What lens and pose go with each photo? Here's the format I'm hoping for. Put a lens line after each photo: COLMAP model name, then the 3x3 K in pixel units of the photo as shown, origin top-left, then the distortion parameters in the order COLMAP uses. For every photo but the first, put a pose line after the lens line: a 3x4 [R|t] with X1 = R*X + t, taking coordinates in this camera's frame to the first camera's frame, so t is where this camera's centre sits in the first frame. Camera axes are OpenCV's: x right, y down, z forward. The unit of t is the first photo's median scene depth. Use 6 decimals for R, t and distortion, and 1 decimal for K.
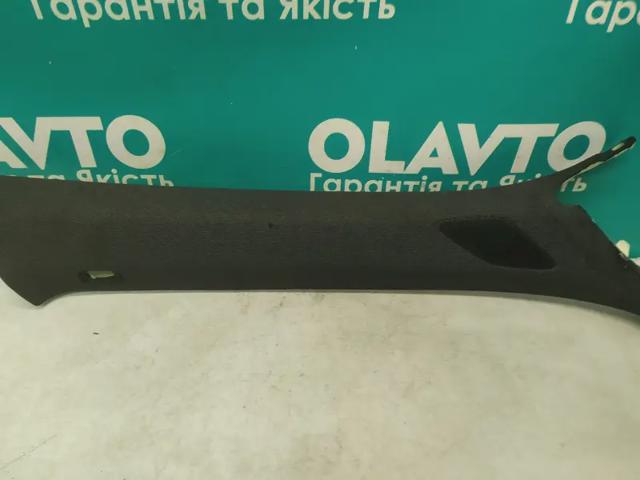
lens RADIAL K [[527.4, 0, 301.8], [0, 527.4, 259.5], [0, 0, 1]] dist [0.005596, -0.043285]
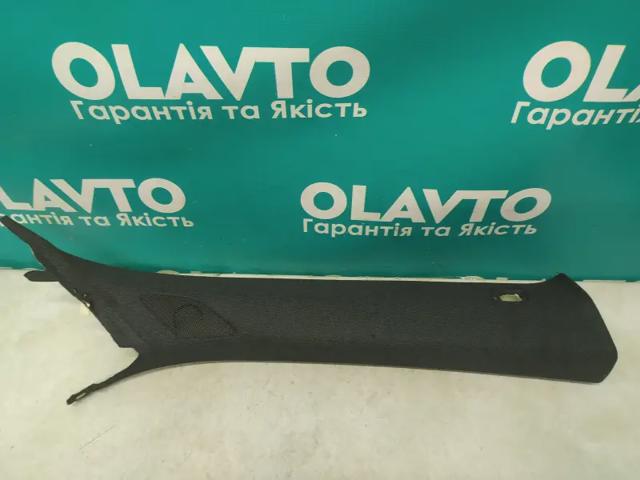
lens RADIAL K [[527.4, 0, 303.4], [0, 527.4, 256.3], [0, 0, 1]] dist [0.005596, -0.043285]
pose [[0.998034, 0.018139, -0.059995, 0.109706], [-0.006827, 0.982974, 0.183620, -0.364056], [0.062304, -0.182849, 0.981165, -0.257492]]
